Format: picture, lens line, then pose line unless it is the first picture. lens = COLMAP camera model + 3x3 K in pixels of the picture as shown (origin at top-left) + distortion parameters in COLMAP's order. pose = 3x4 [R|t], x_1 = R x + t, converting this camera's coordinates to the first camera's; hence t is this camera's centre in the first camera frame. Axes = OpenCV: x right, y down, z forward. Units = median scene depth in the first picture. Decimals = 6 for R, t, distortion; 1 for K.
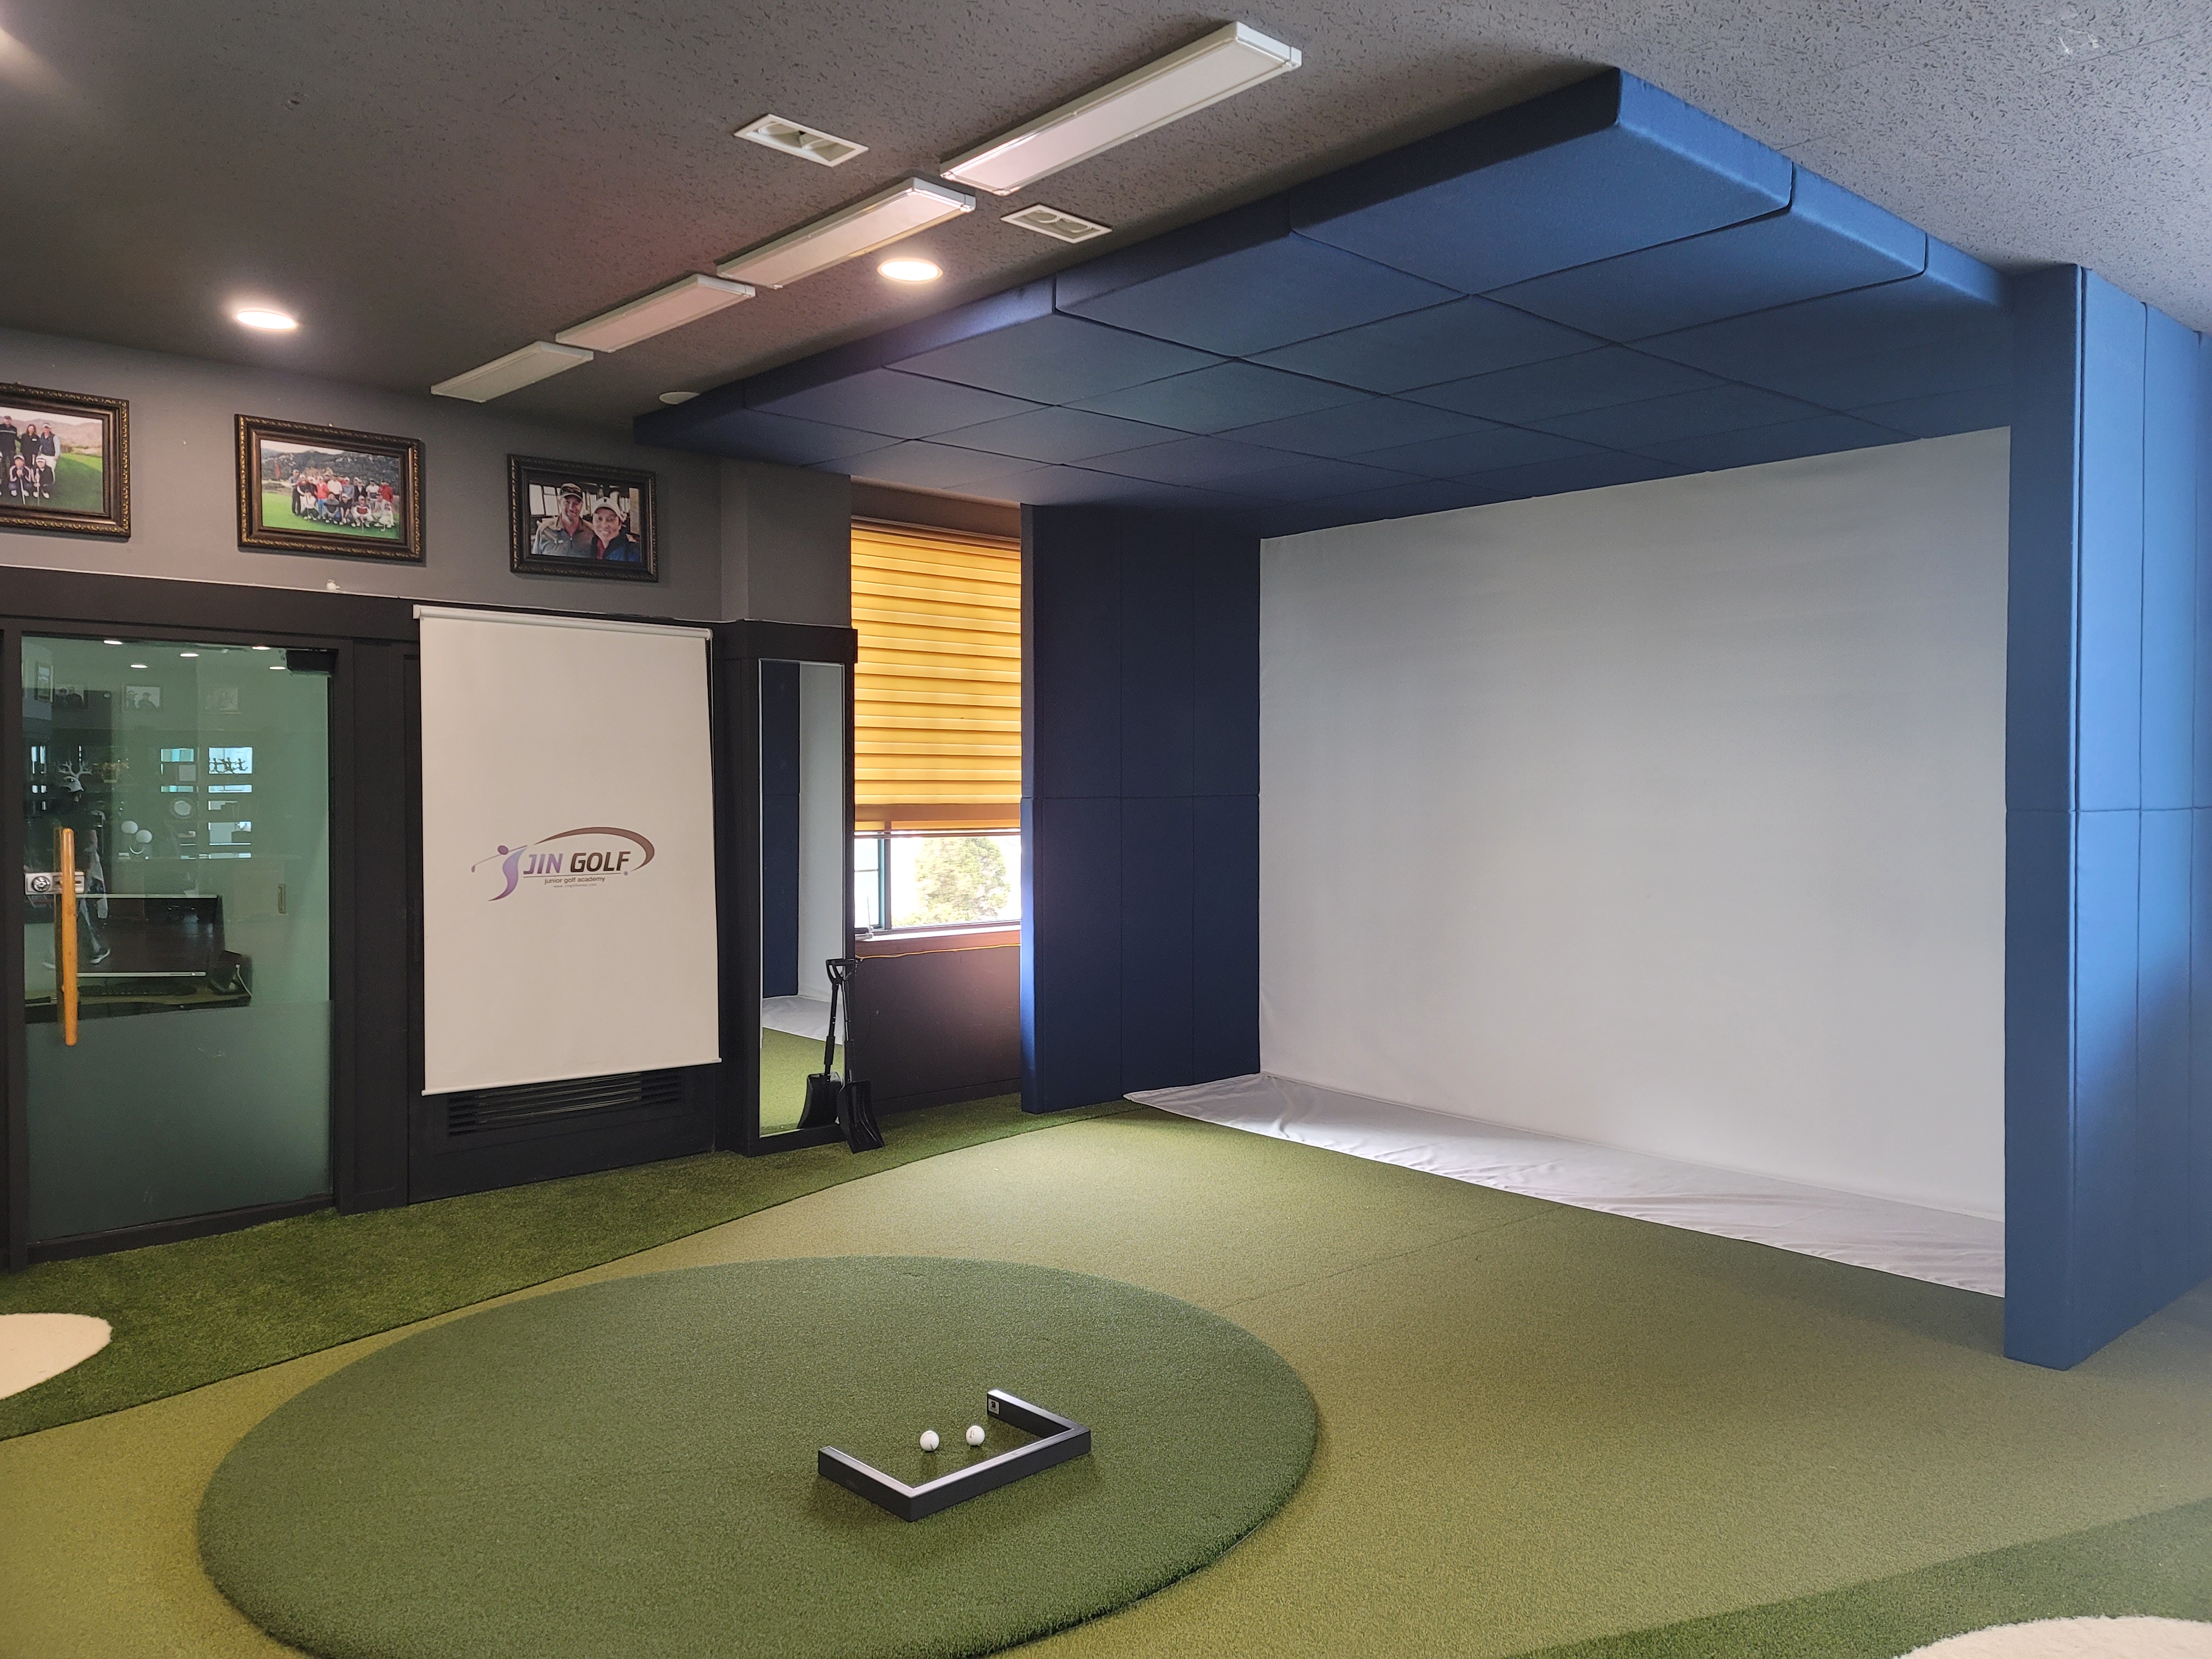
lens RADIAL K [[1610.8, 0, 1113.0], [0, 1610.8, 815.9], [0, 0, 1]] dist [0.083871, -0.071114]
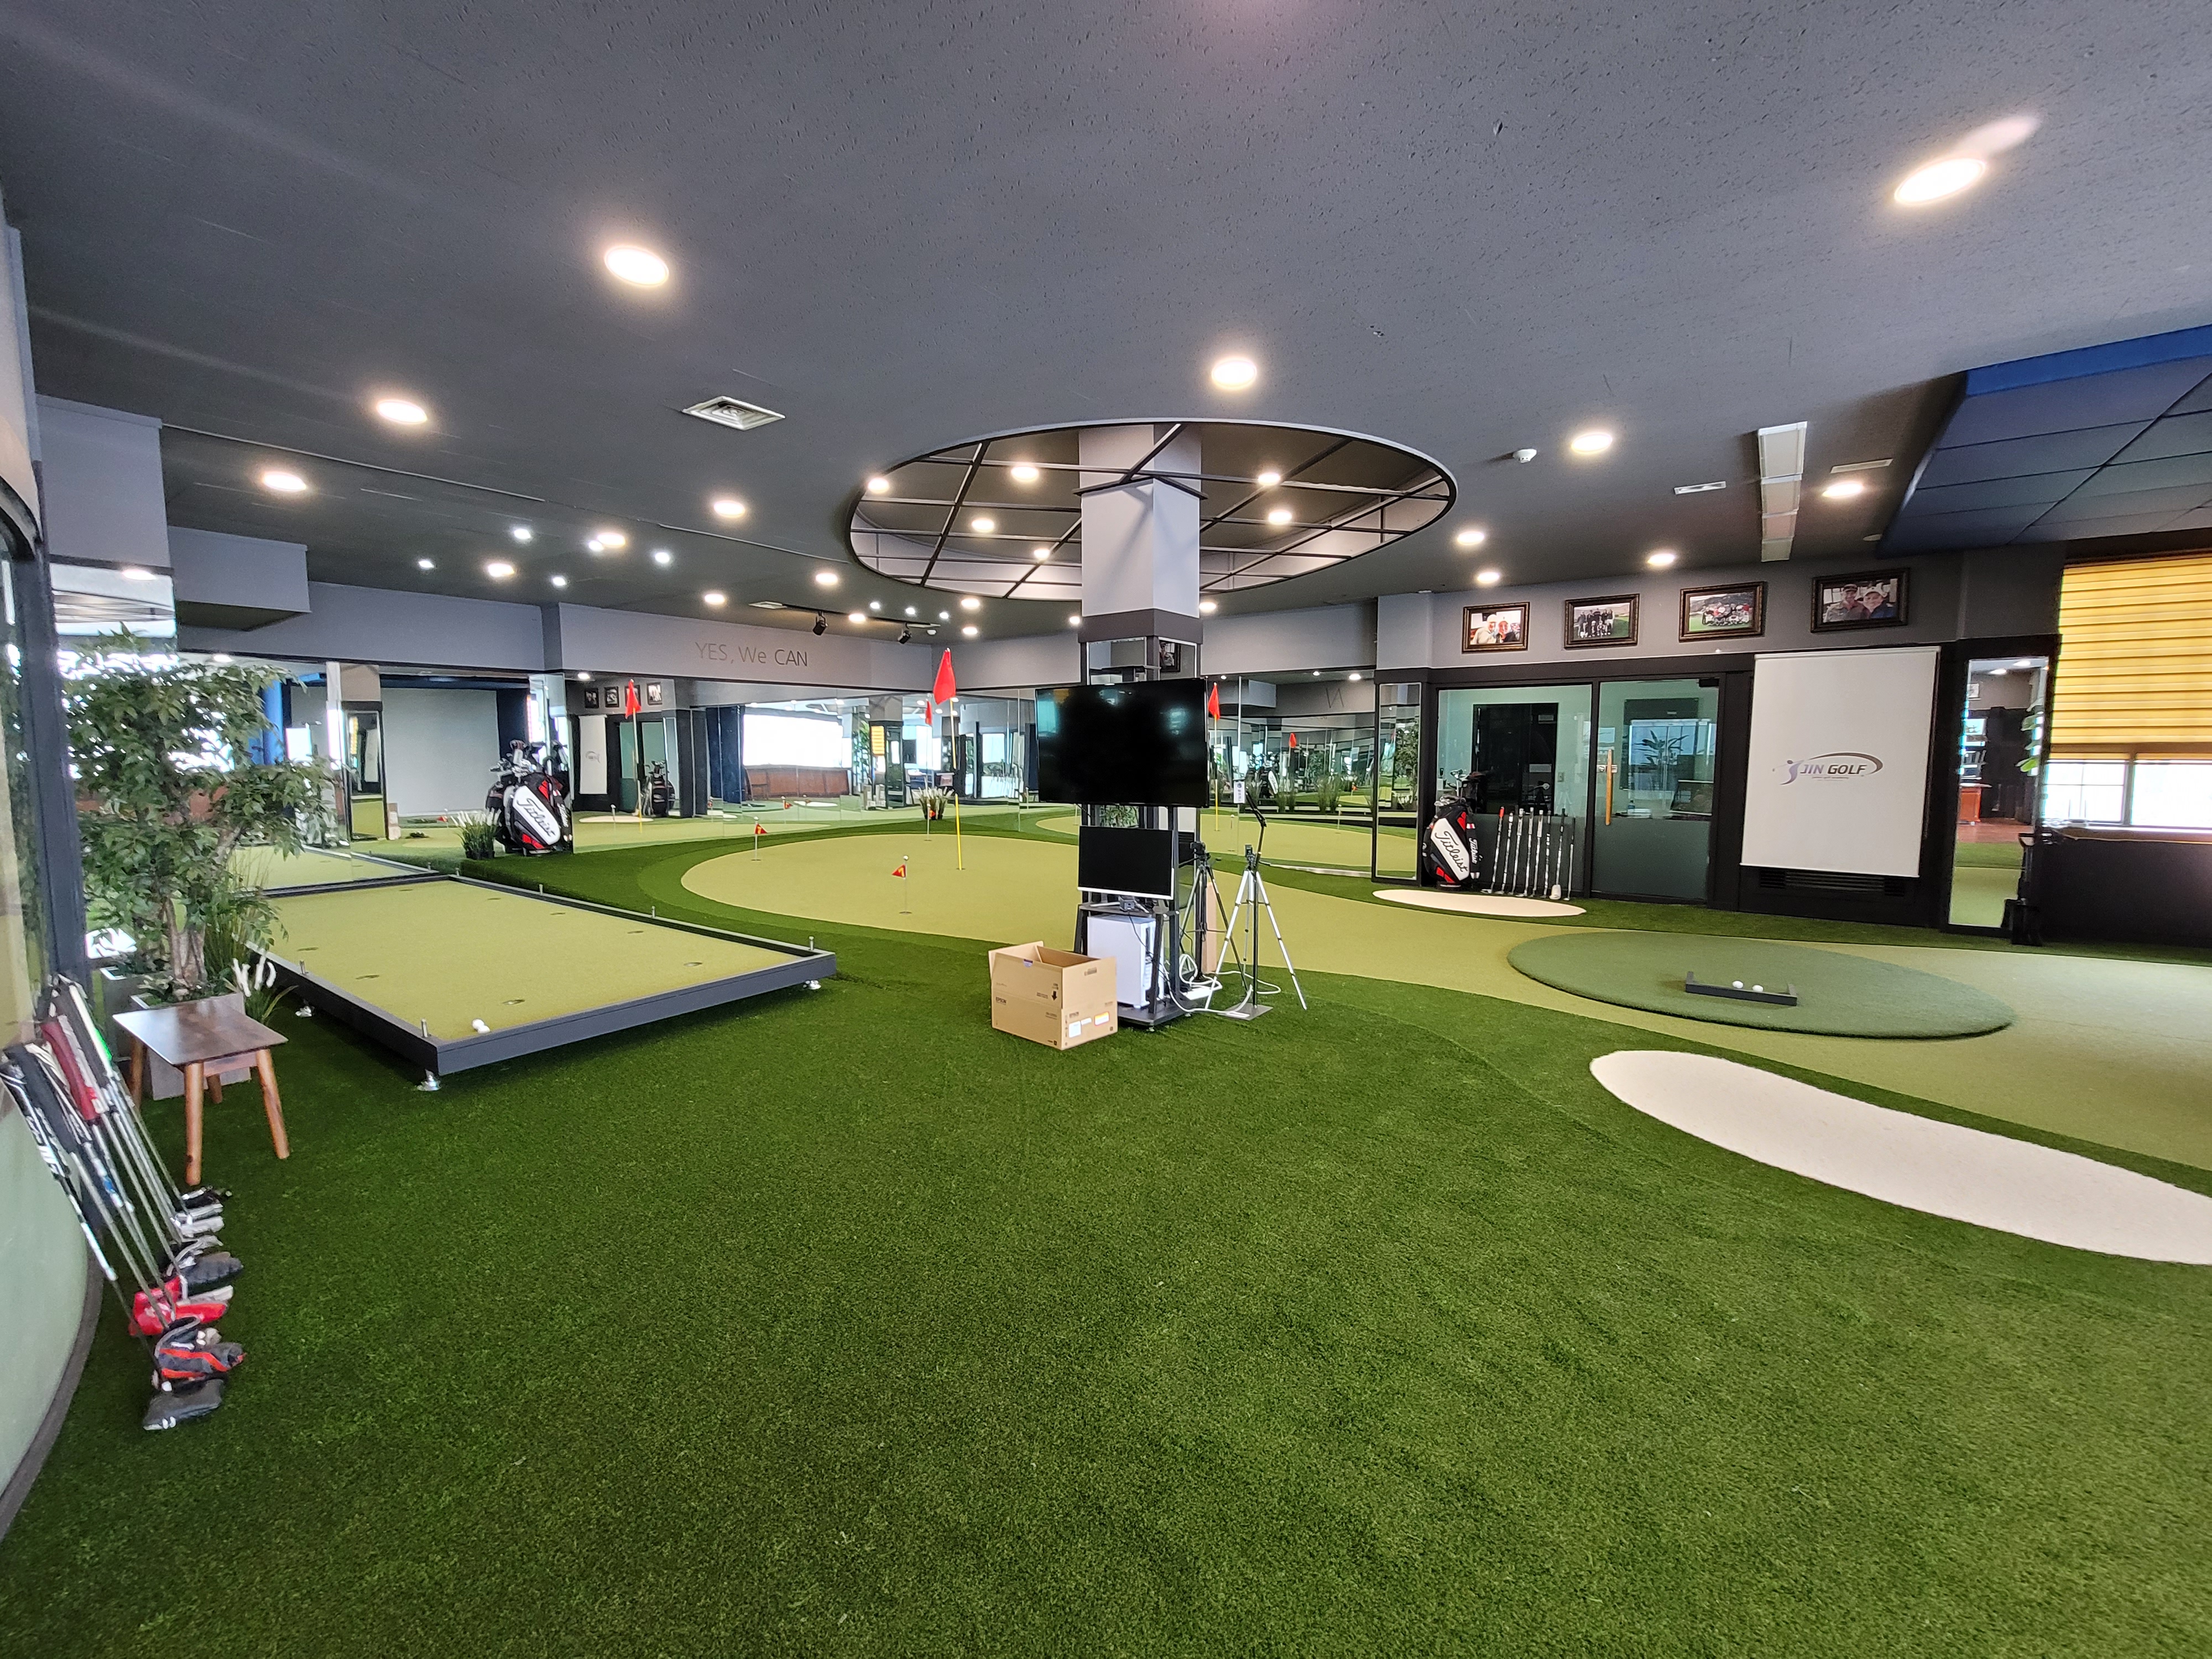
lens RADIAL K [[903.7, 0, 1106.6], [0, 903.7, 828.3], [0, 0, 1]] dist [-0.011288, 0.004024]
pose [[0.197490, 0.085505, -0.976569, 0.665980], [-0.015833, 0.996337, 0.084034, 0.023921], [0.980177, -0.001134, 0.198120, -0.155580]]
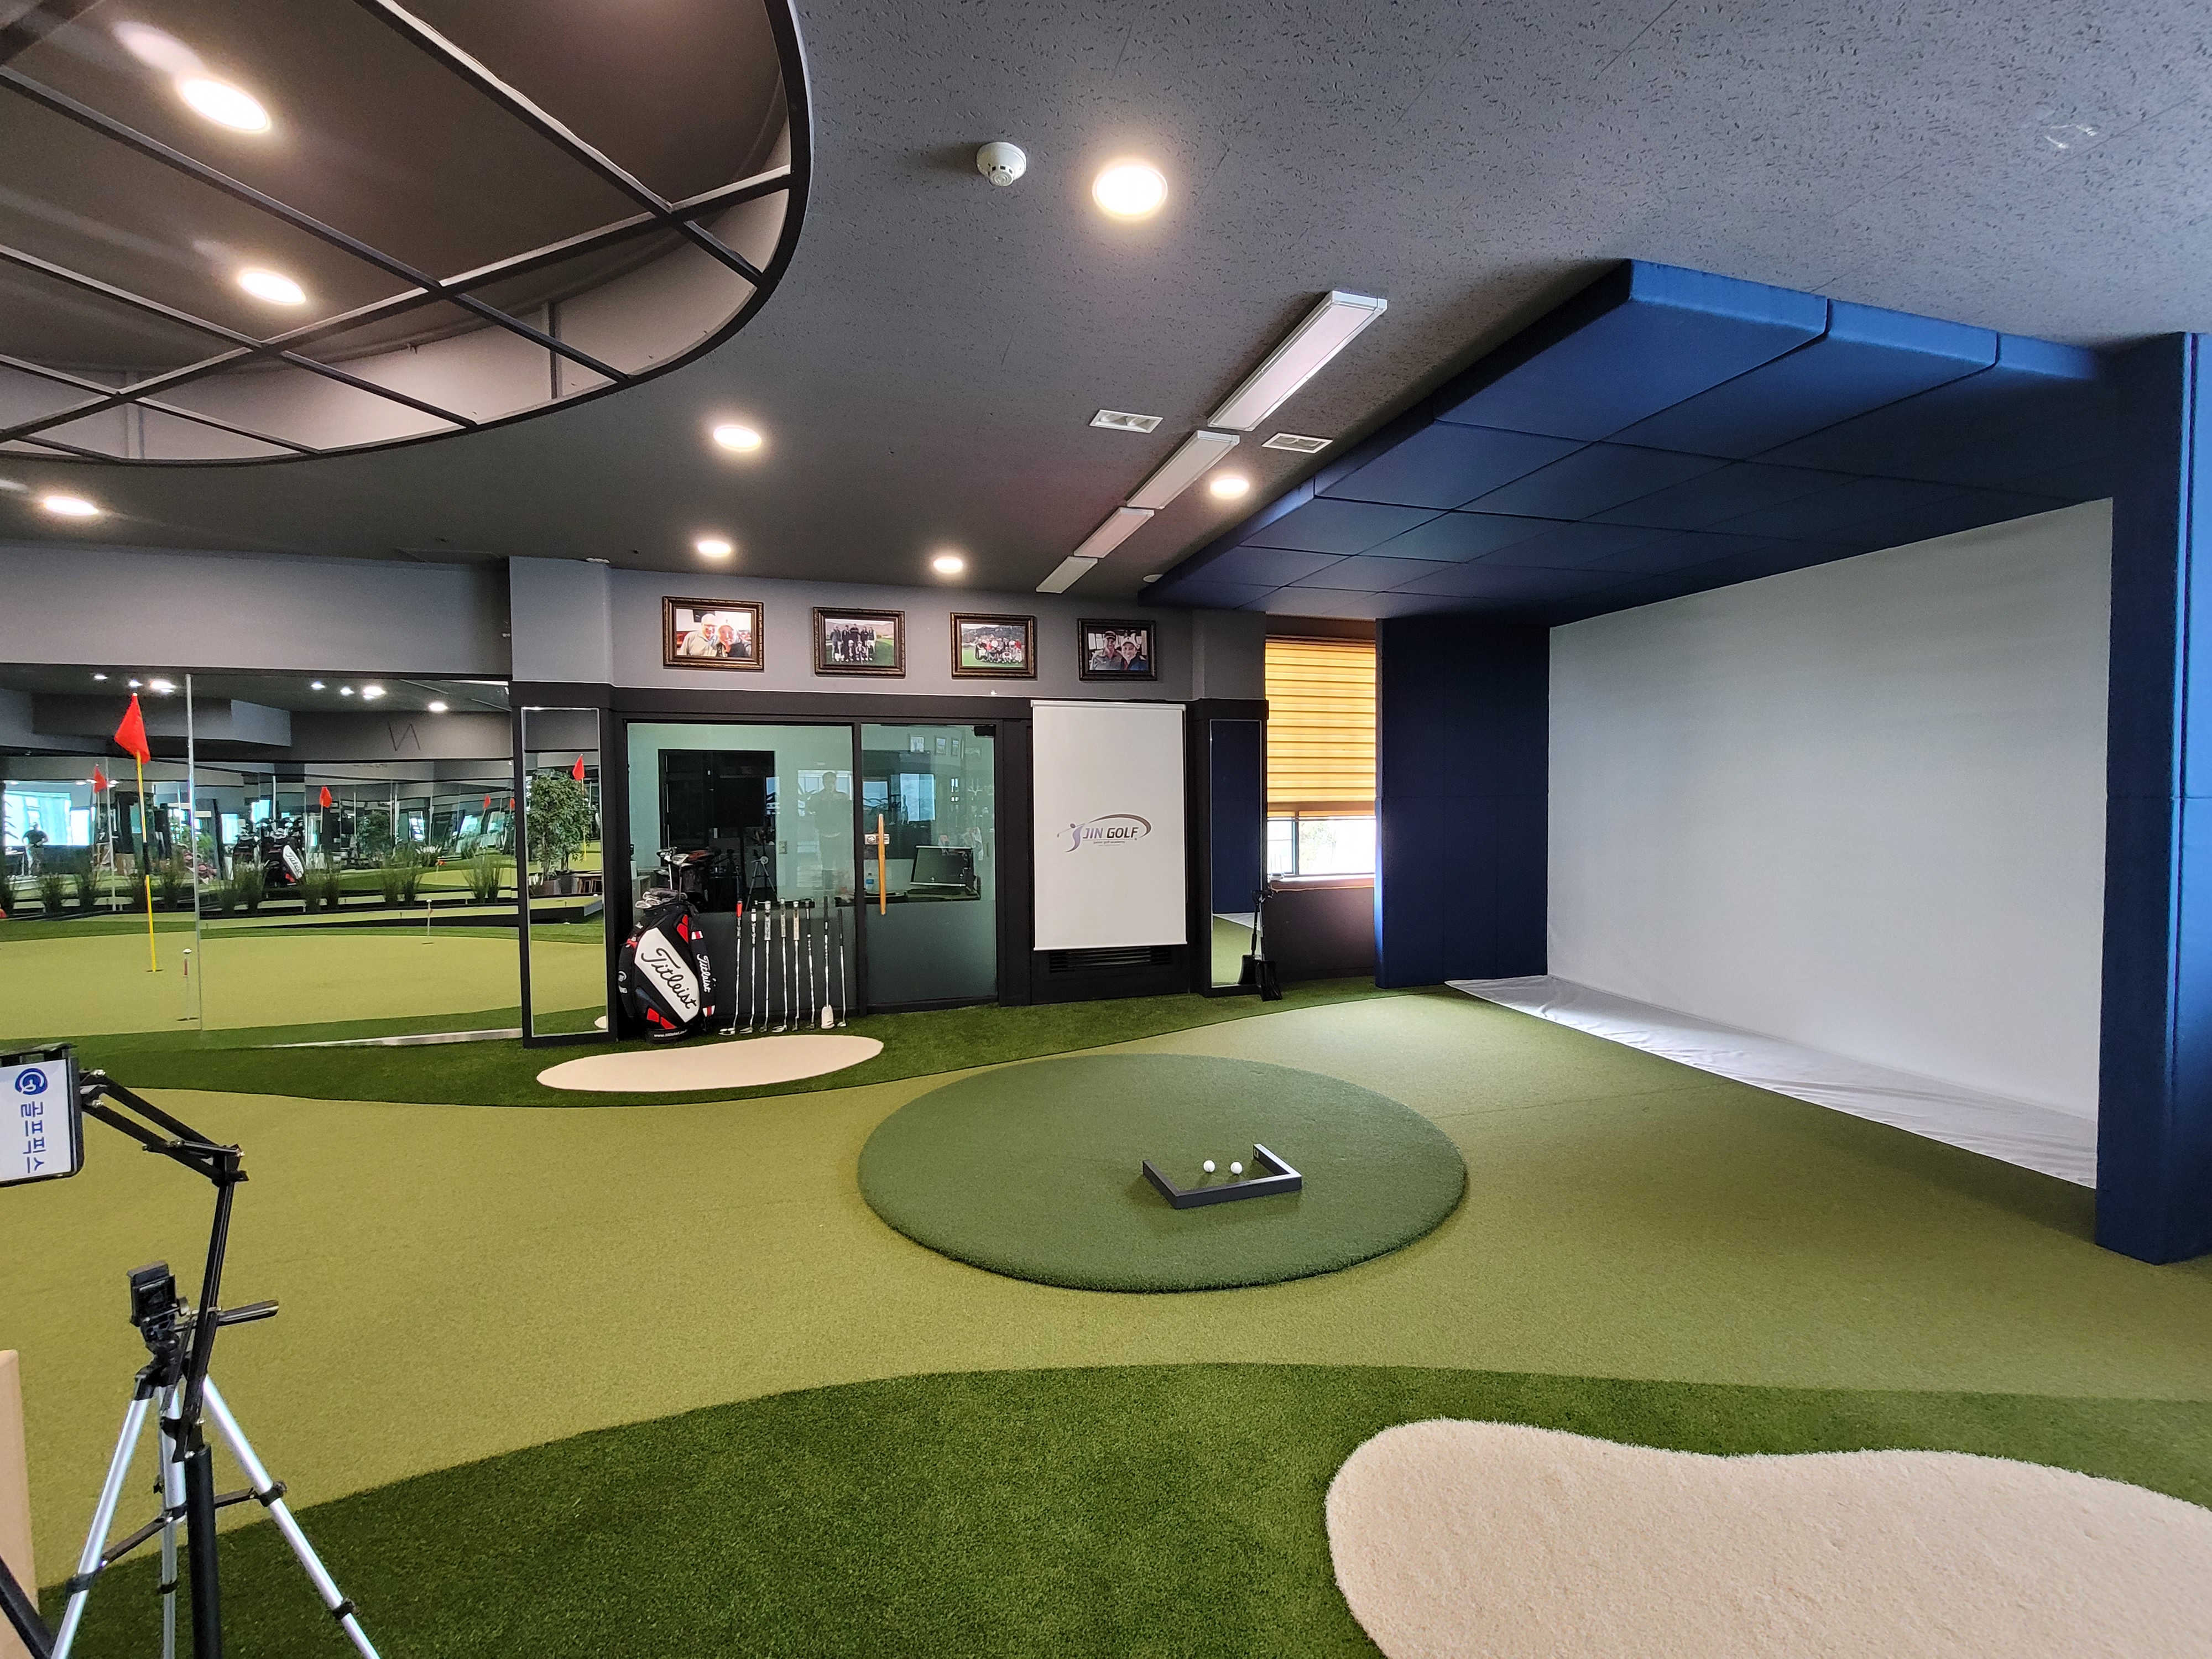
lens RADIAL K [[903.7, 0, 1106.6], [0, 903.7, 828.3], [0, 0, 1]] dist [-0.011288, 0.004024]
pose [[0.898914, 0.007184, -0.438066, 0.131558], [0.000450, 0.999850, 0.017322, 0.005754], [0.438125, -0.015768, 0.898776, 0.063951]]
